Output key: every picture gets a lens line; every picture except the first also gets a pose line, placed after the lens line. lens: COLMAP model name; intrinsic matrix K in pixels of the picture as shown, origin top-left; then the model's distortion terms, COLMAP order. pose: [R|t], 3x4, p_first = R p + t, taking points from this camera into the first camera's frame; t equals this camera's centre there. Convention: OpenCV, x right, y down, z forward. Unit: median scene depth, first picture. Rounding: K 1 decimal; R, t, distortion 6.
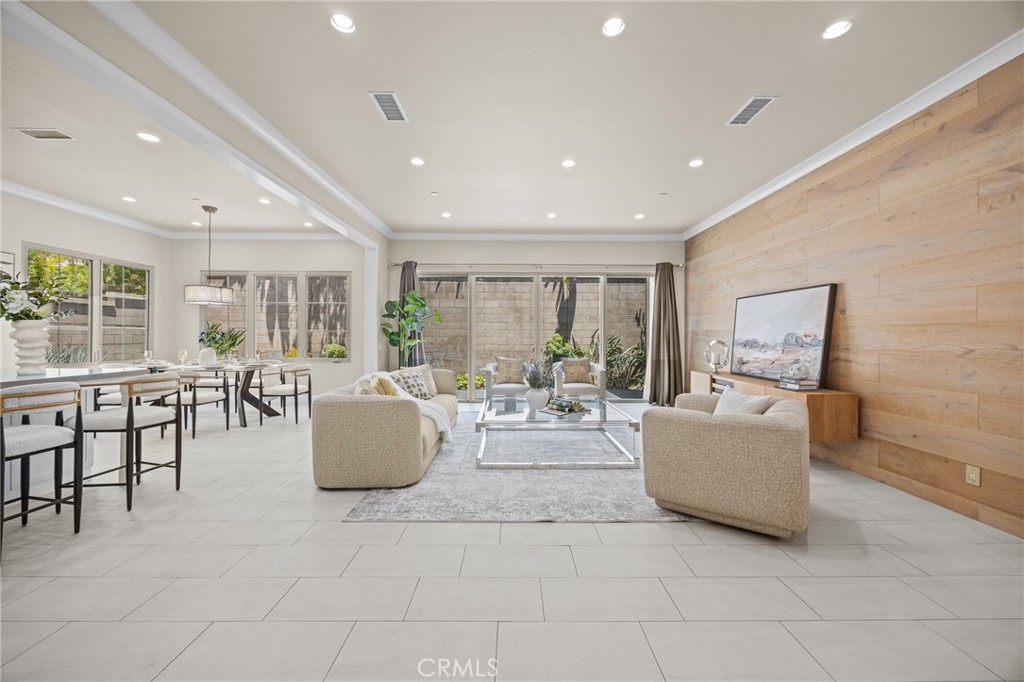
lens RADIAL K [[387.6, 0, 516.2], [0, 387.6, 339.9], [0, 0, 1]] dist [-0.005799, -0.000010]
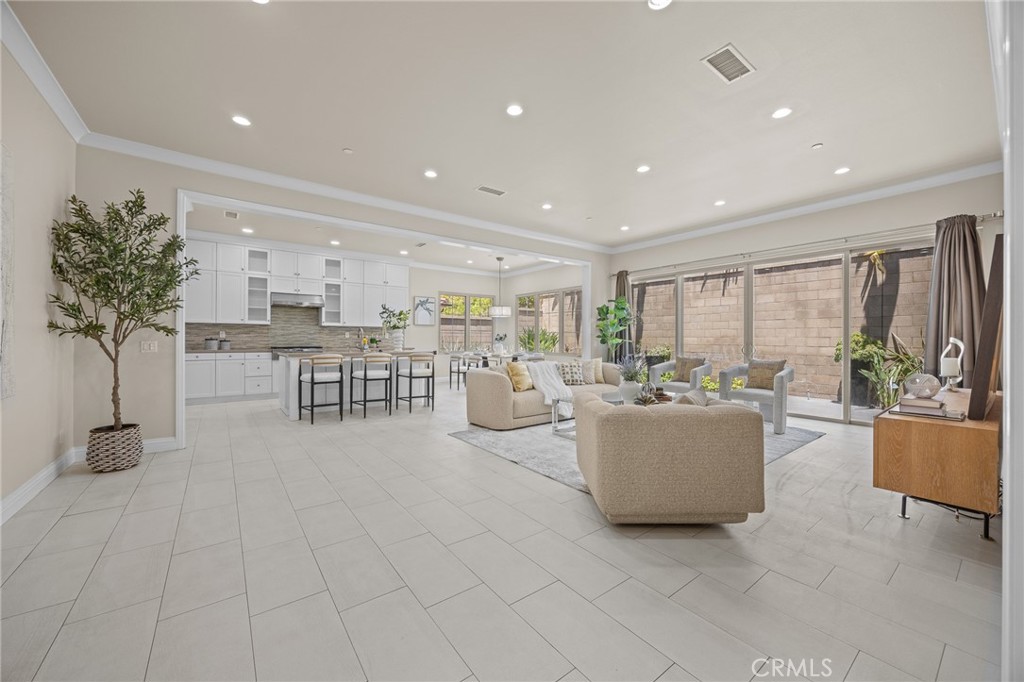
lens RADIAL K [[387.6, 0, 516.2], [0, 387.6, 339.9], [0, 0, 1]] dist [-0.005799, -0.000010]
pose [[0.603491, 0.000537, -0.797370, 0.816544], [-0.006073, 0.999974, -0.003922, 0.016092], [0.797347, 0.007209, 0.603478, 0.094762]]
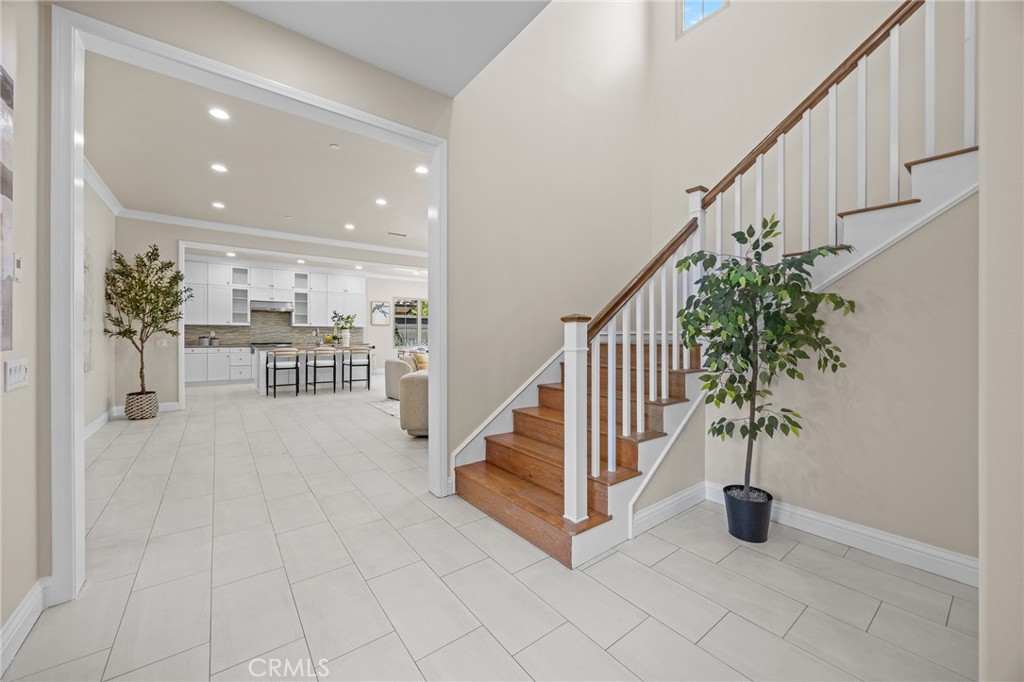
lens RADIAL K [[389.3, 0, 514.0], [0, 389.3, 337.7], [0, 0, 1]] dist [-0.002621, -0.000058]
pose [[0.601748, 0.004098, -0.798676, 1.559775], [-0.004377, 0.999989, 0.001833, 0.004035], [0.798674, 0.002393, 0.601759, 0.132615]]
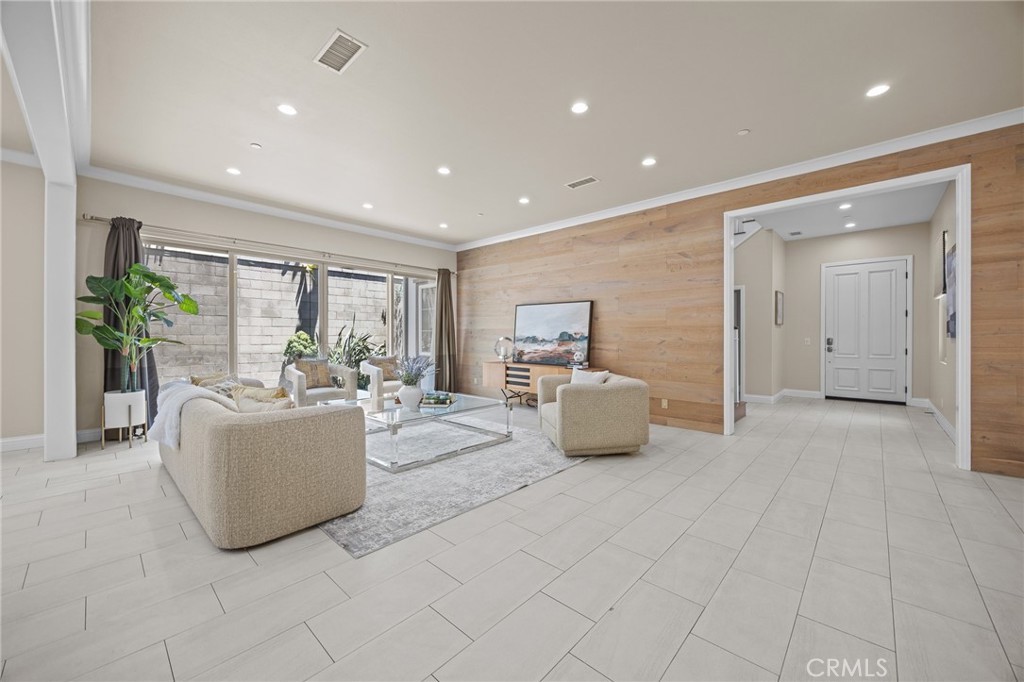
lens RADIAL K [[388.1, 0, 520.1], [0, 388.1, 340.3], [0, 0, 1]] dist [-0.000372, 0.000062]
pose [[0.680713, -0.009669, 0.732487, -0.541202], [0.006260, 0.999953, 0.007383, 0.003395], [-0.732524, -0.000440, 0.680741, 0.126065]]
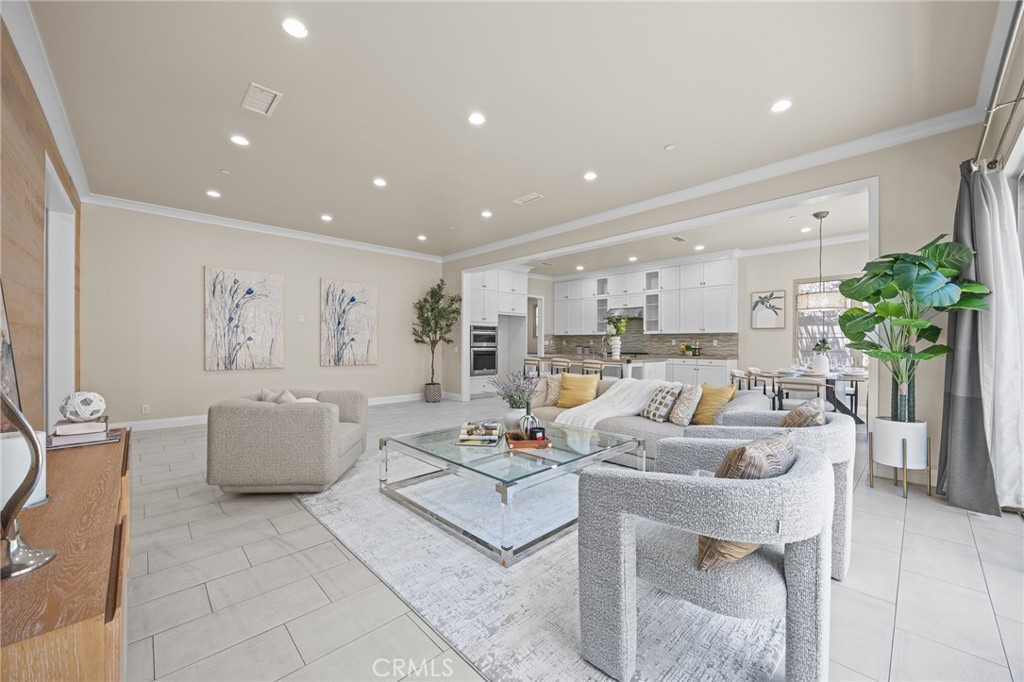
lens RADIAL K [[392.0, 0, 516.8], [0, 392.0, 341.6], [0, 0, 1]] dist [-0.001168, -0.000020]
pose [[-0.726484, -0.008667, -0.687129, 0.665247], [-0.009090, 0.999954, -0.003002, -0.004663], [0.687123, 0.004065, -0.726529, 1.742564]]
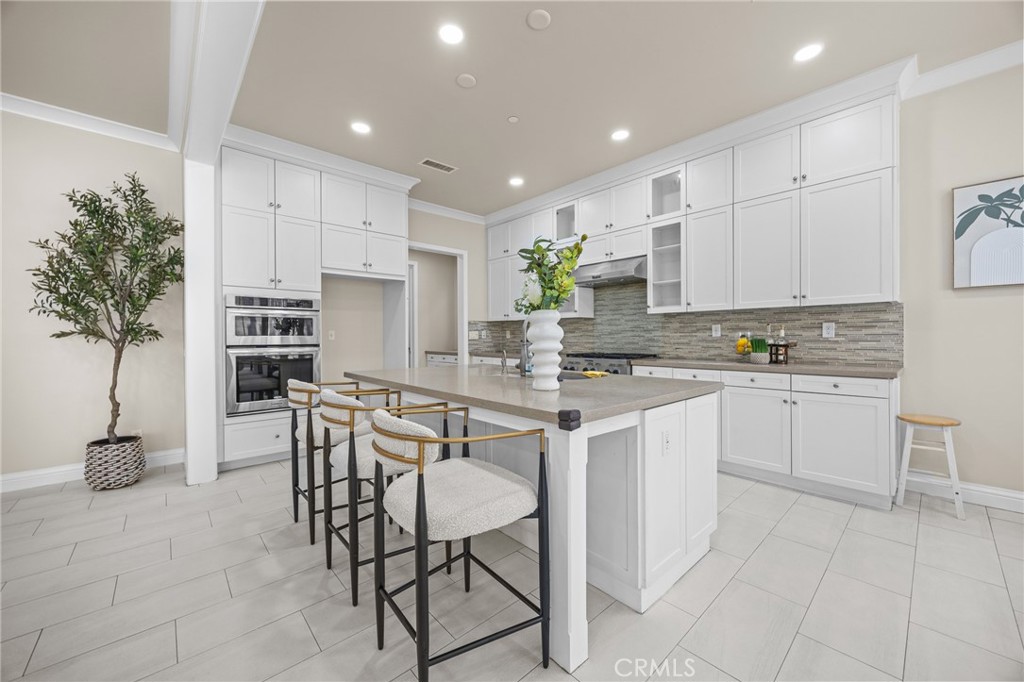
lens RADIAL K [[386.1, 0, 517.6], [0, 386.1, 337.5], [0, 0, 1]] dist [-0.002751, -0.000187]
pose [[-0.742266, 0.004031, -0.670093, -0.550883], [0.000672, 0.999986, 0.005271, -0.004591], [0.670105, 0.003462, -0.742258, 1.090609]]
